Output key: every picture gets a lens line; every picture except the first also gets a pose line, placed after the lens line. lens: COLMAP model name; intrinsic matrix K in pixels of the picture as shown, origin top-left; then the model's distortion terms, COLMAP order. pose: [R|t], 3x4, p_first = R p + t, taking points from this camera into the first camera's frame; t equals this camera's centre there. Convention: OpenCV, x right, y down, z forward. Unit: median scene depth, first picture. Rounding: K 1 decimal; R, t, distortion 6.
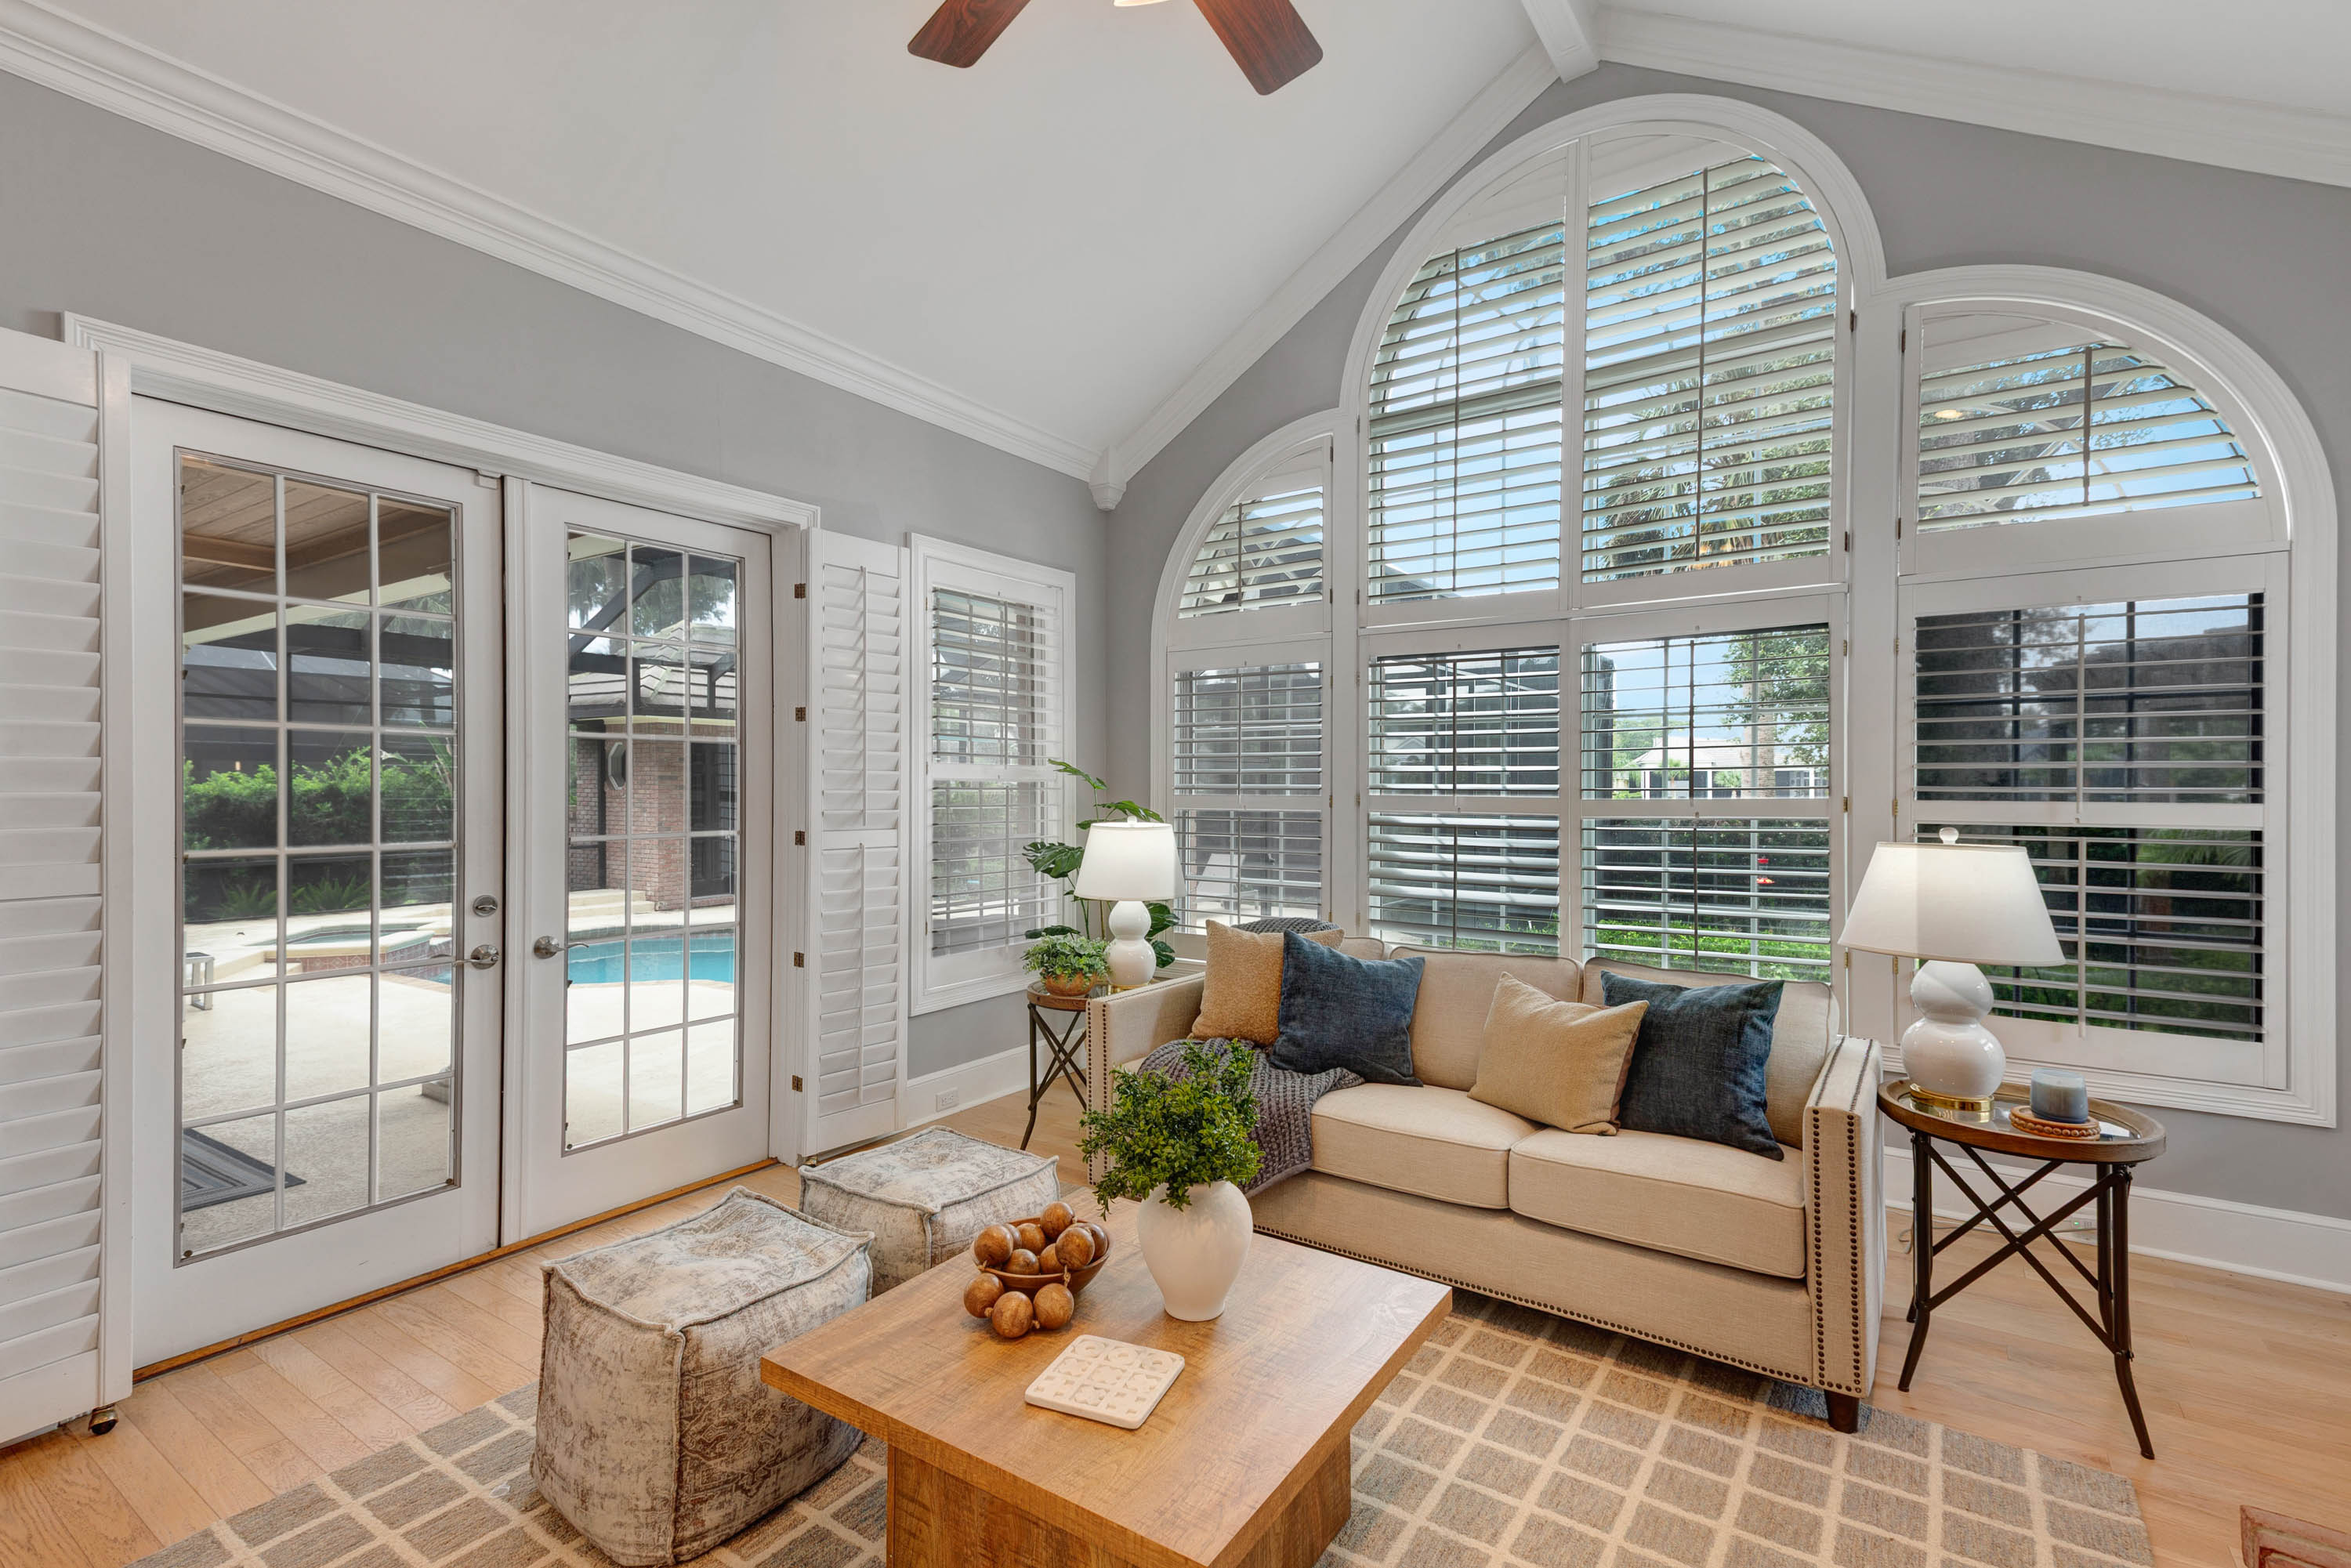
lens RADIAL K [[1084.9, 0, 1175.5], [0, 1084.9, 784.0], [0, 0, 1]] dist [0.055032, -0.000730]
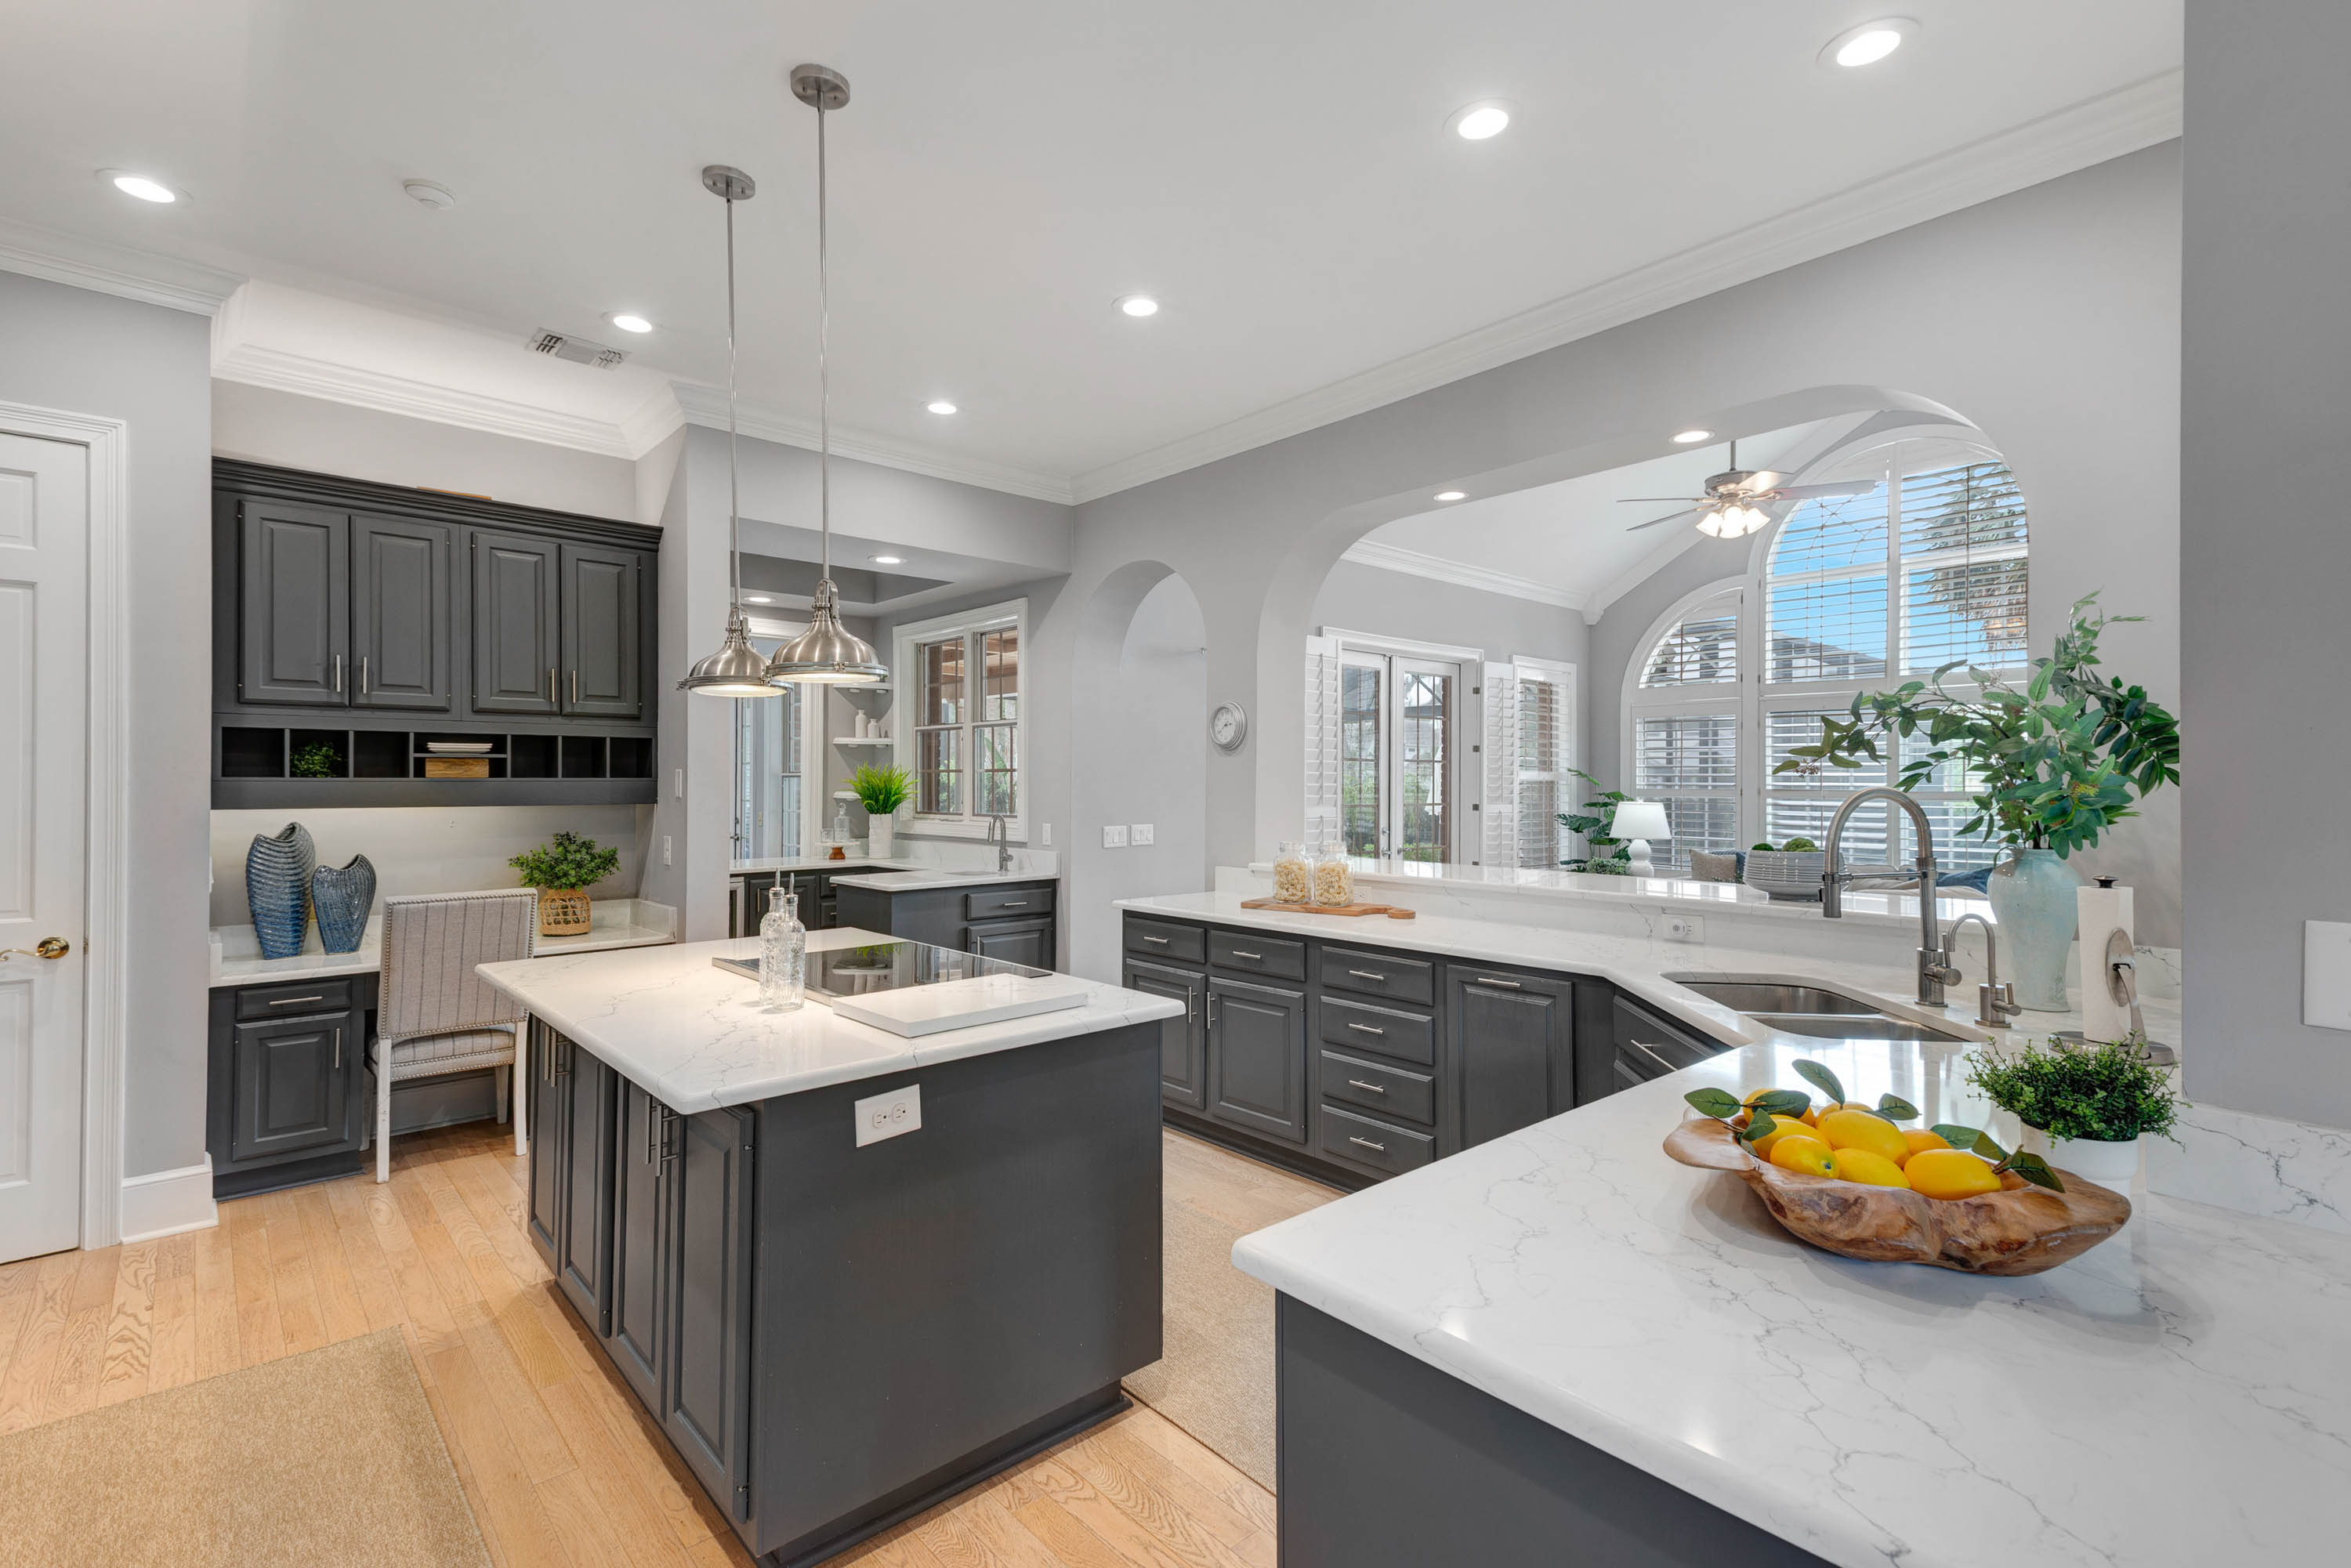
lens RADIAL K [[1070.3, 0, 1158.0], [0, 1070.3, 773.0], [0, 0, 1]] dist [0.000636, -0.001674]
pose [[0.967450, 0.002316, -0.253051, -0.372653], [-0.004086, 0.999971, -0.006471, -0.000699], [0.253029, 0.007294, 0.967431, -1.044302]]
